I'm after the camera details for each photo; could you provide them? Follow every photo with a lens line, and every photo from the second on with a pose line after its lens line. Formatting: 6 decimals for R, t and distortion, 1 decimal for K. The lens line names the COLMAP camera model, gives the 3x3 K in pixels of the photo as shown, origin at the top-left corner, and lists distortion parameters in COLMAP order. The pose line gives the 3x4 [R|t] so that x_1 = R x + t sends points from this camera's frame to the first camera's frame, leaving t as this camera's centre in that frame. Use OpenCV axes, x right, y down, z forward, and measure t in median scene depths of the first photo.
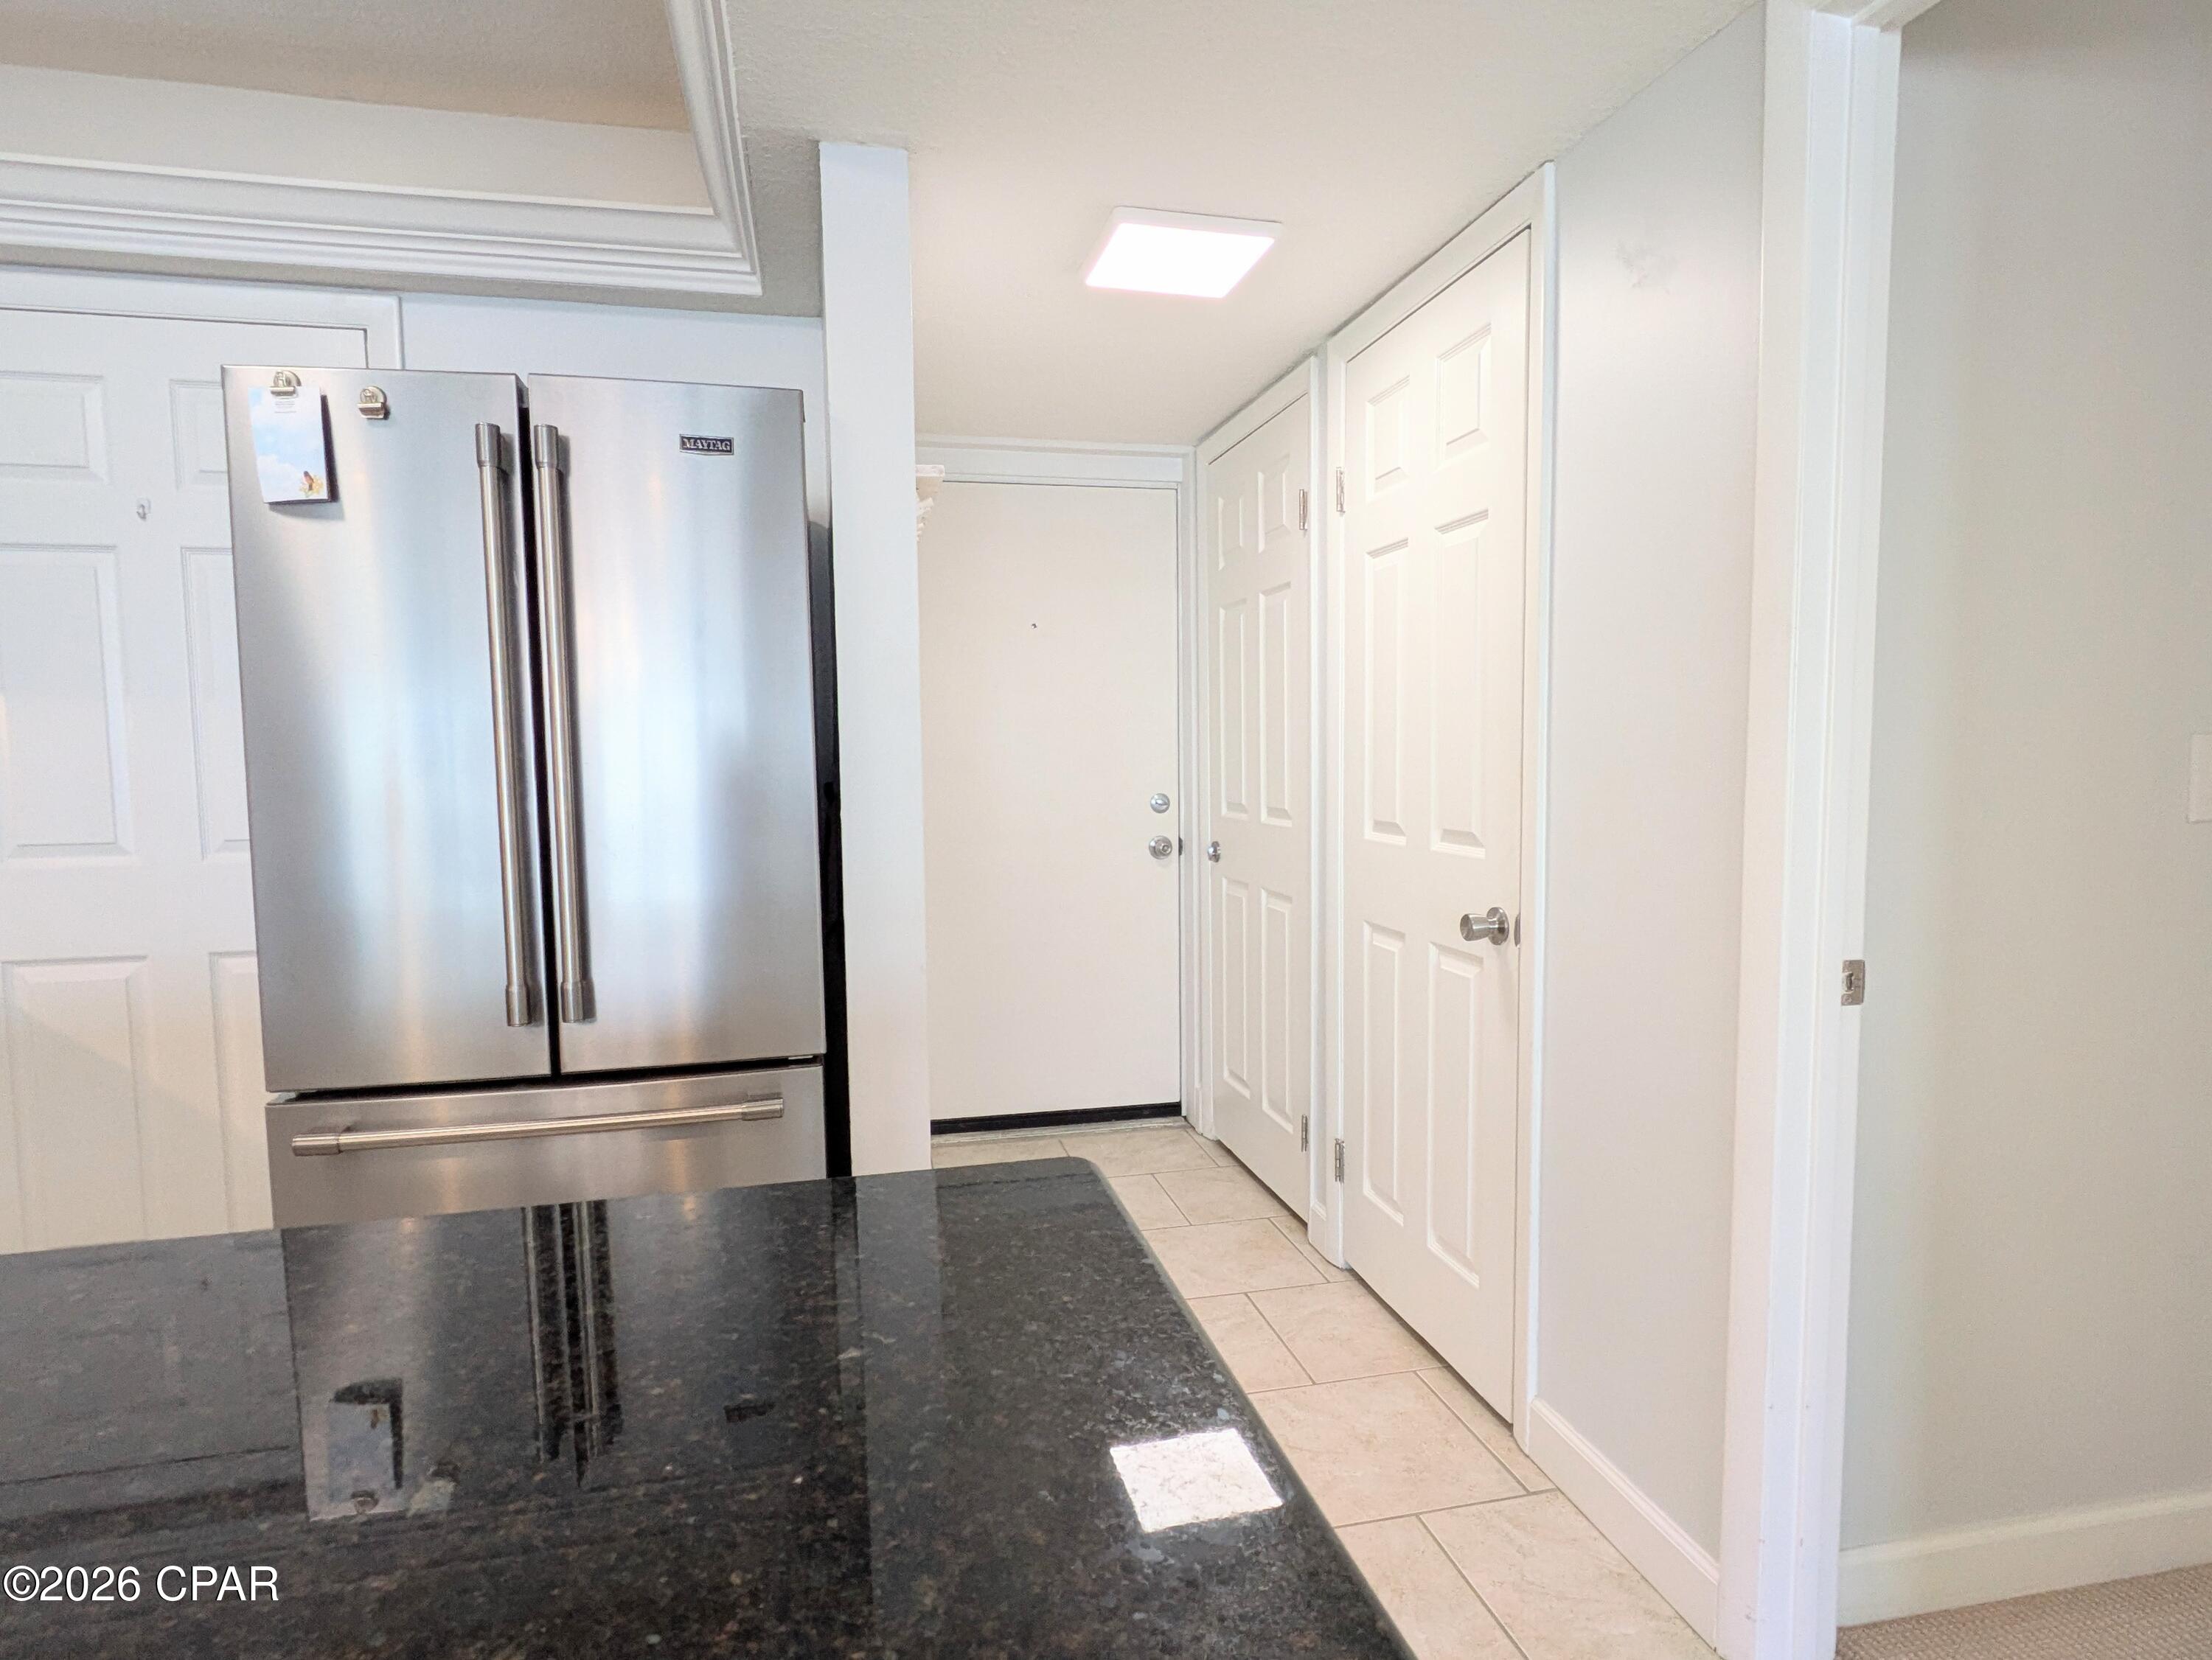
lens RADIAL K [[1214.0, 0, 1106.0], [0, 1214.0, 830.0], [0, 0, 1]] dist [-0.001385, -0.000321]
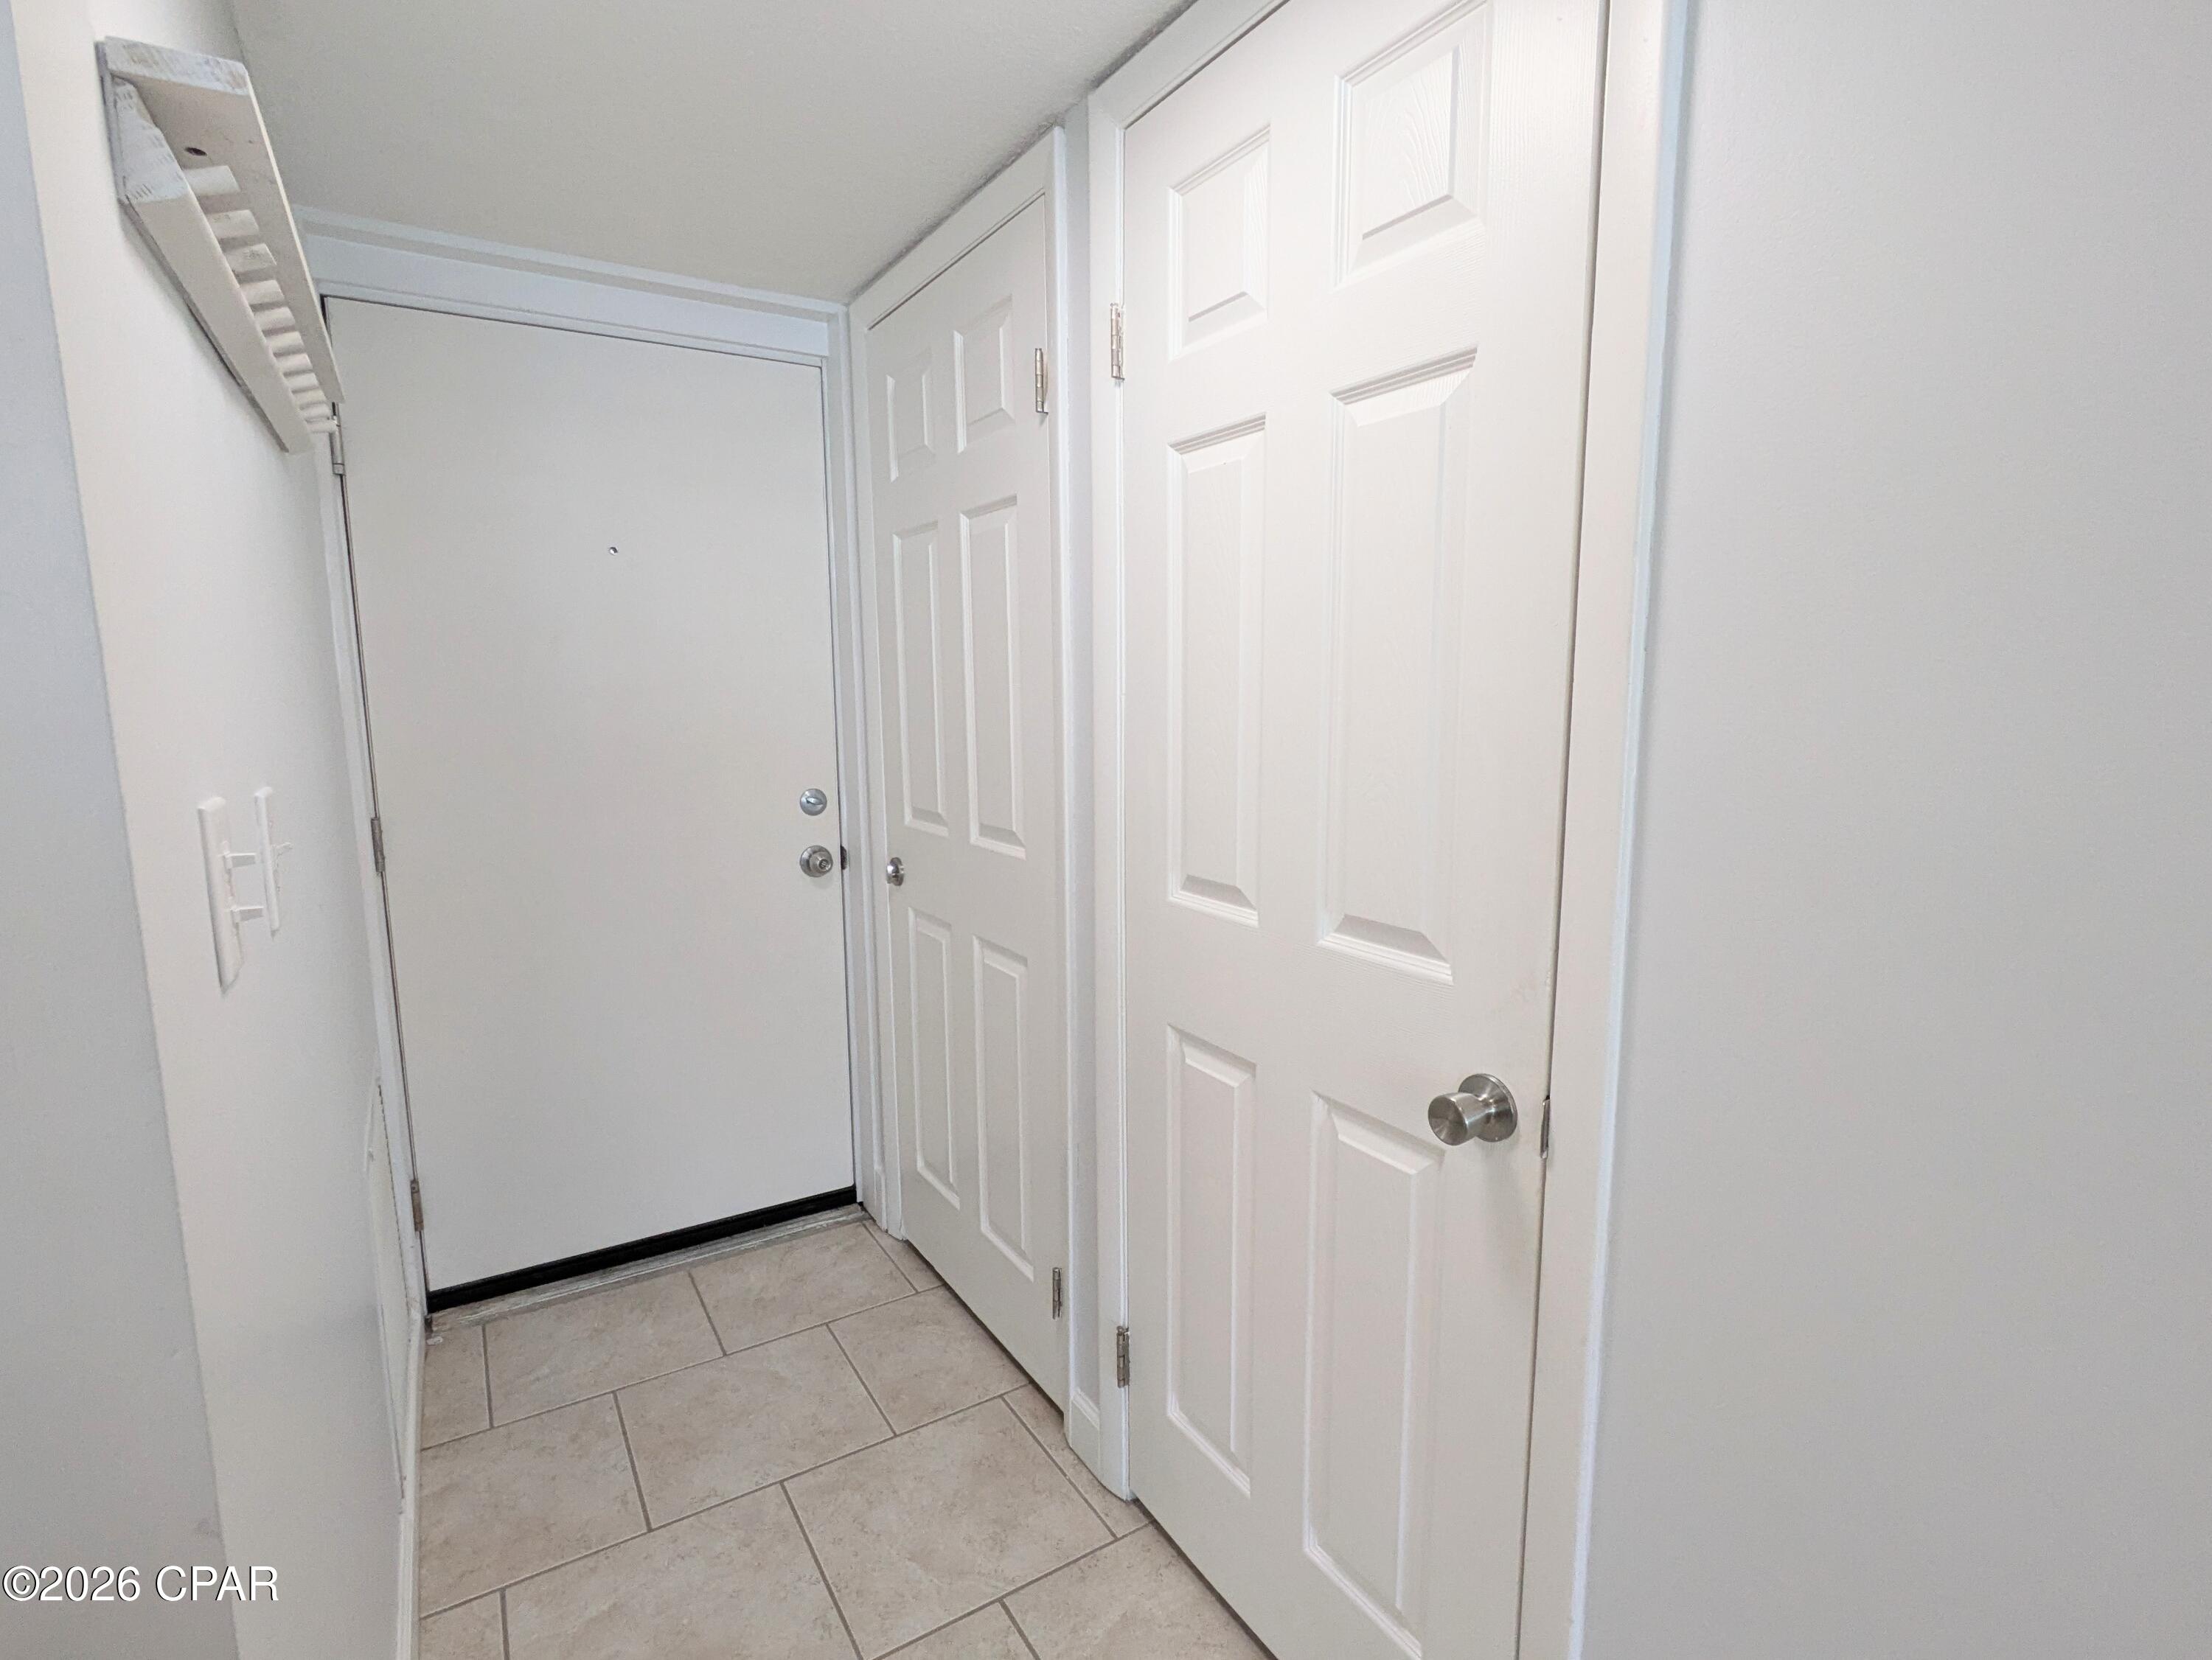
lens RADIAL K [[1046.5, 0, 1106.0], [0, 1046.5, 830.0], [0, 0, 1]] dist [-0.002084, -0.000101]
pose [[0.941309, -0.040897, 0.335060, -0.002507], [0.016656, 0.997052, 0.074905, -0.065726], [-0.337136, -0.064928, 0.939214, 0.447774]]
